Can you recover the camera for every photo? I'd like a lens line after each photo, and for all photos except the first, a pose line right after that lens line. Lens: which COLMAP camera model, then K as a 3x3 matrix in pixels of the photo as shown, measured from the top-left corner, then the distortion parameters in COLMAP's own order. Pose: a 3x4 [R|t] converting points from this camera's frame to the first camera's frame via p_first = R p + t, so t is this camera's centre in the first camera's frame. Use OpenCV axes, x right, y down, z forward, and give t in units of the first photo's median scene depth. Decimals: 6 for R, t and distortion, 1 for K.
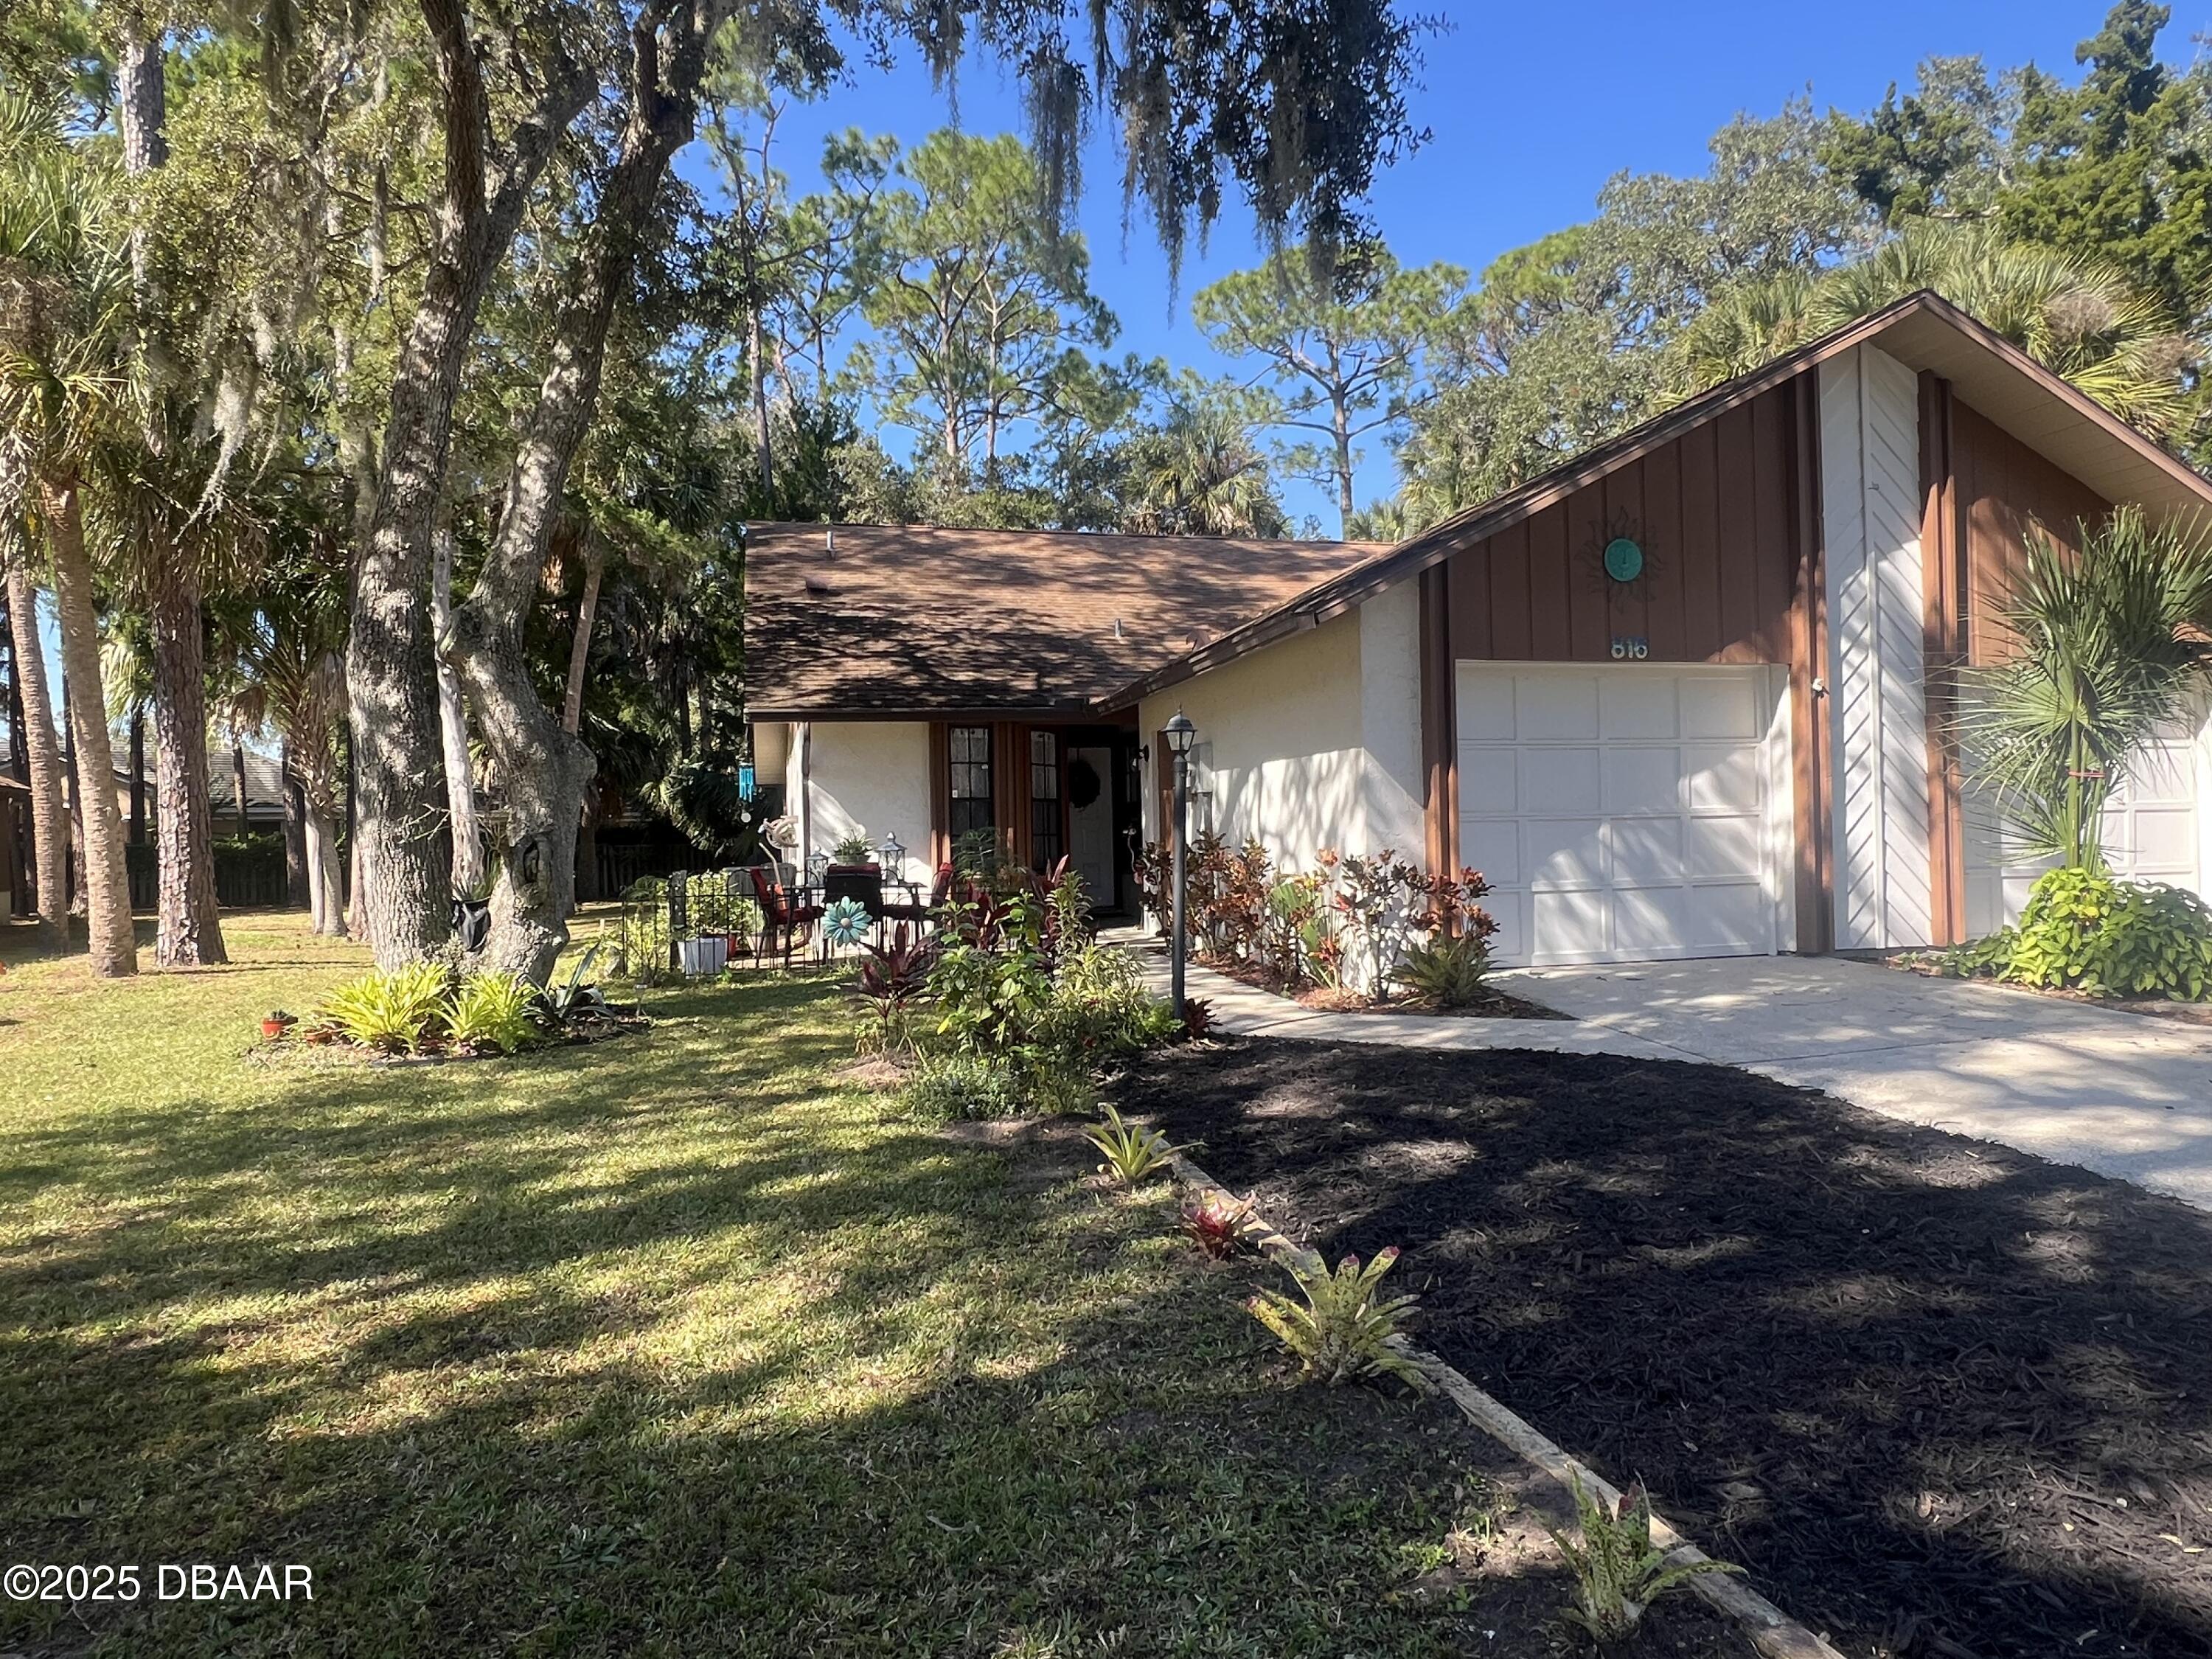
lens RADIAL K [[1361.1, 0, 1106.0], [0, 1361.1, 829.5], [0, 0, 1]] dist [-0.000034, -0.002759]
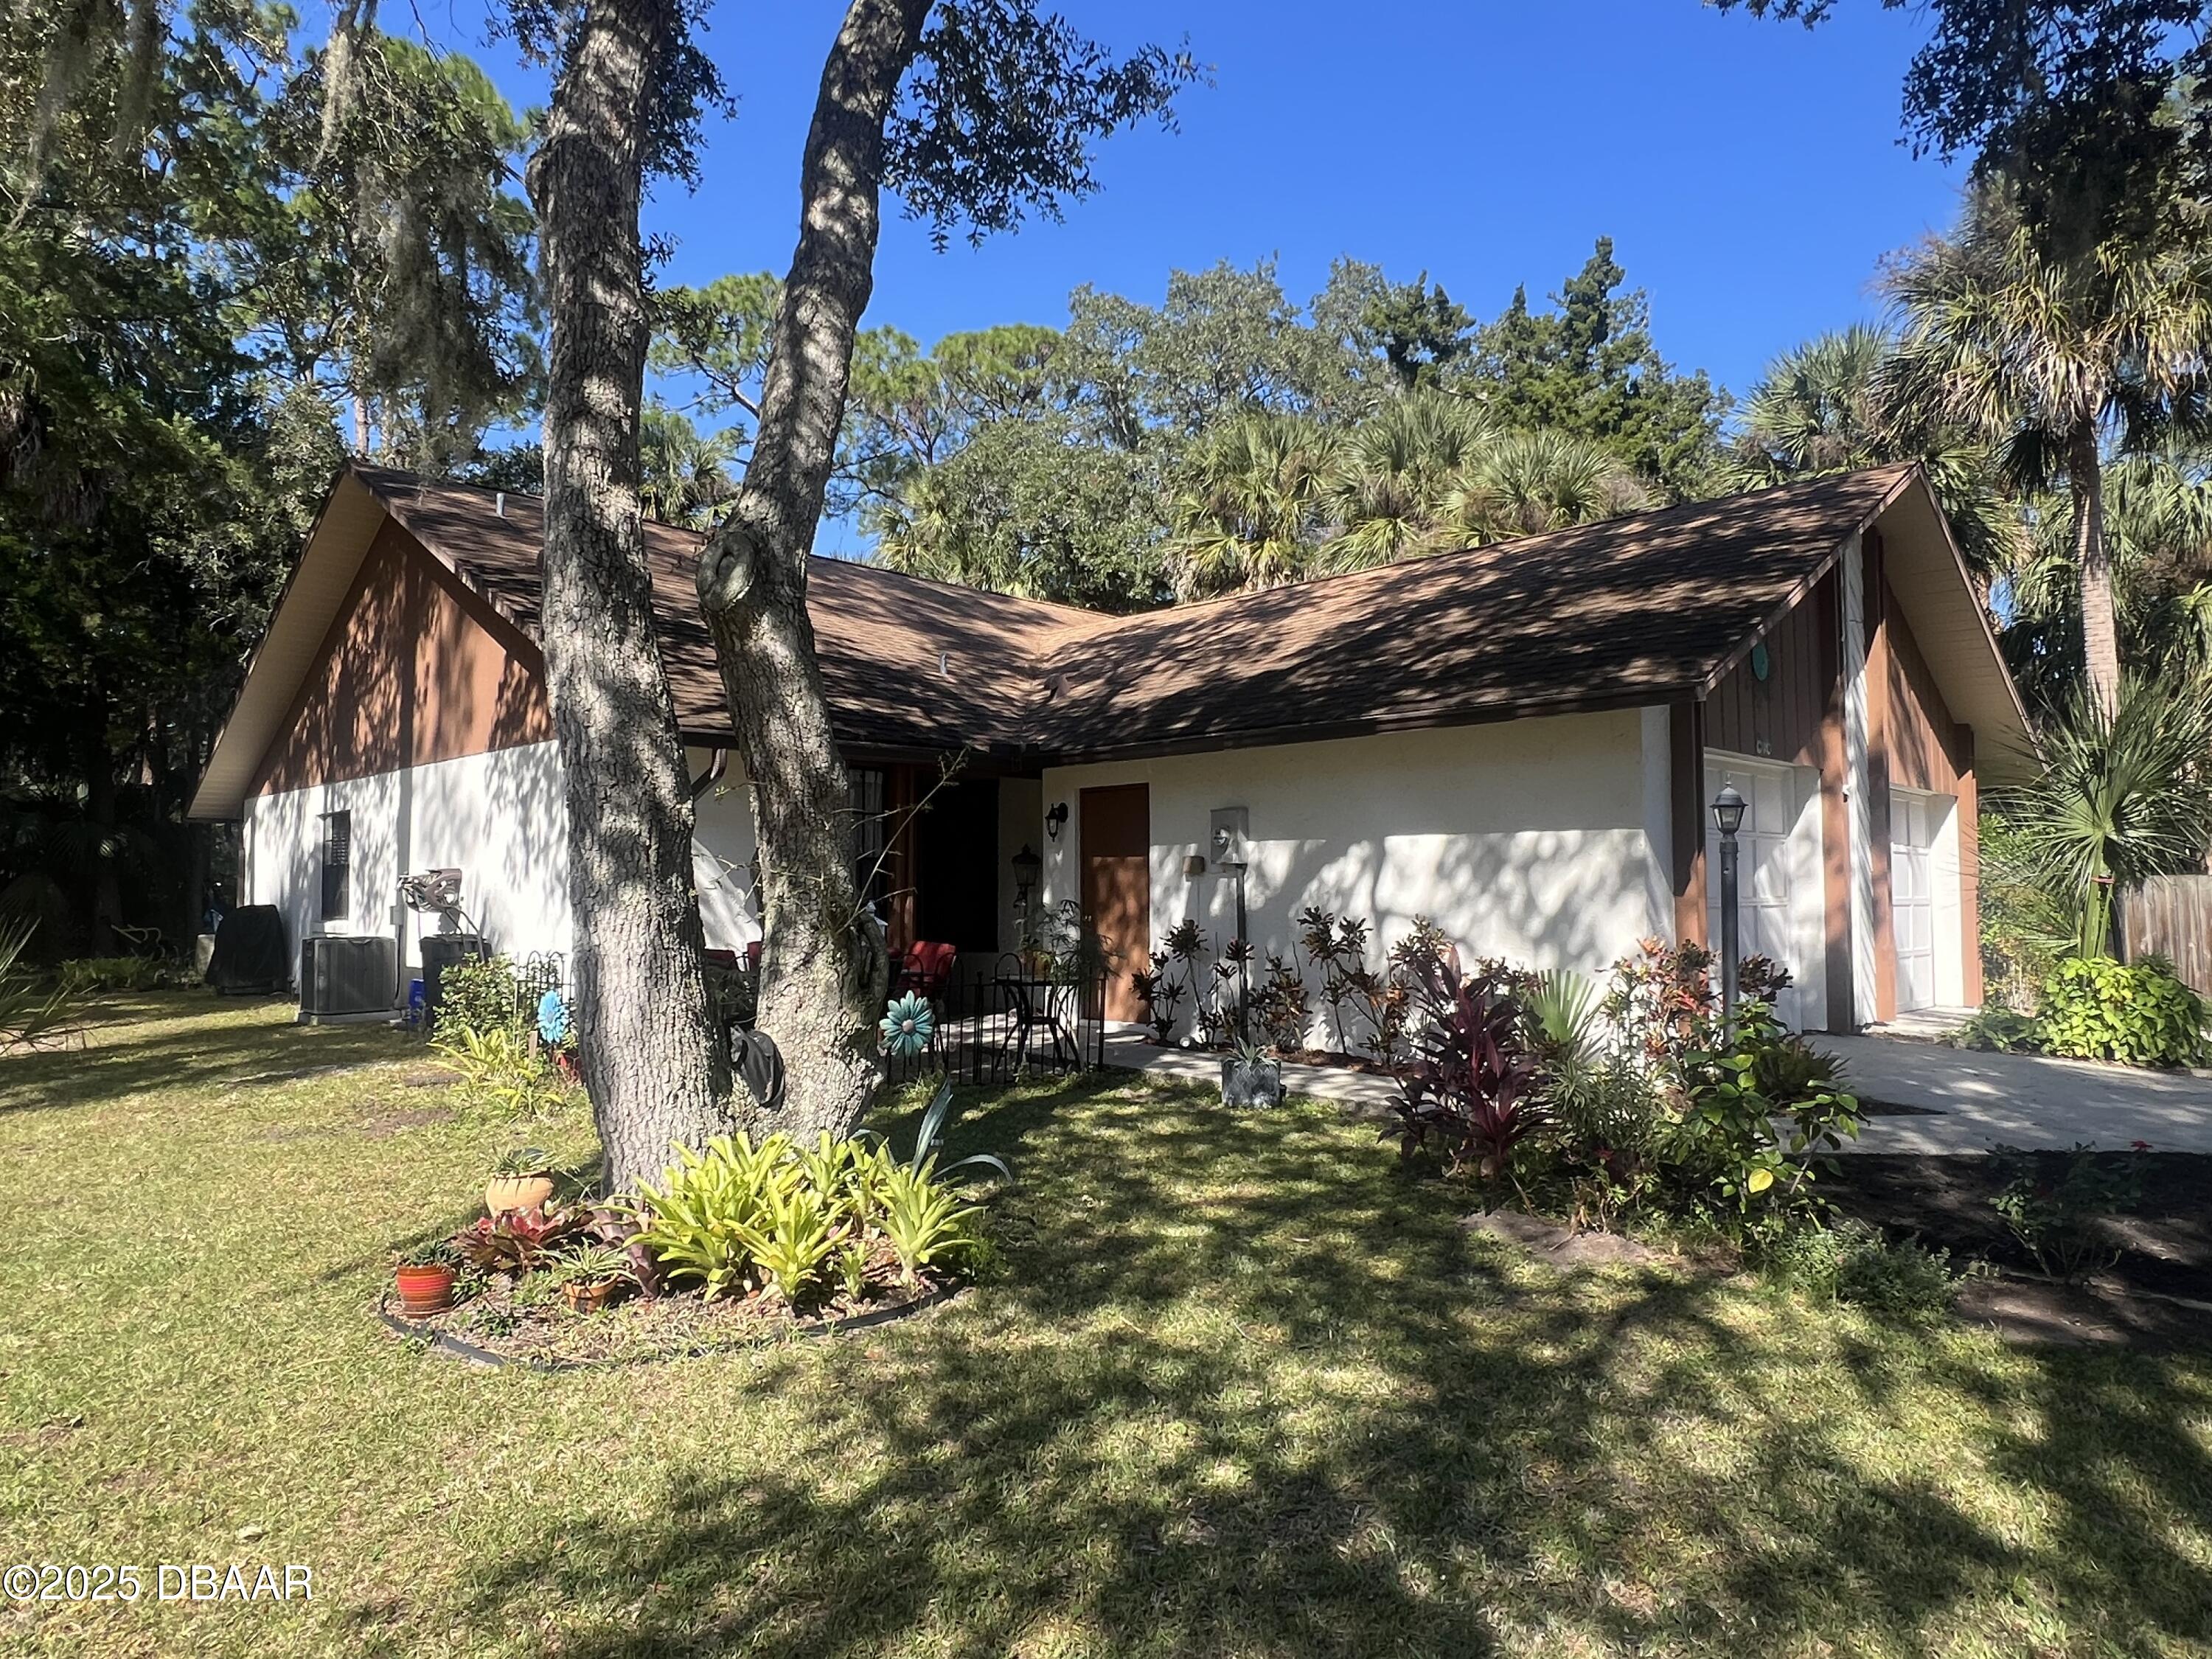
lens RADIAL K [[1361.1, 0, 1106.0], [0, 1361.1, 829.5], [0, 0, 1]] dist [-0.000034, -0.002759]
pose [[0.857043, 0.045252, 0.513255, -0.608263], [-0.022042, 0.998444, -0.051222, -0.003743], [-0.514774, 0.032586, 0.856706, 0.384346]]
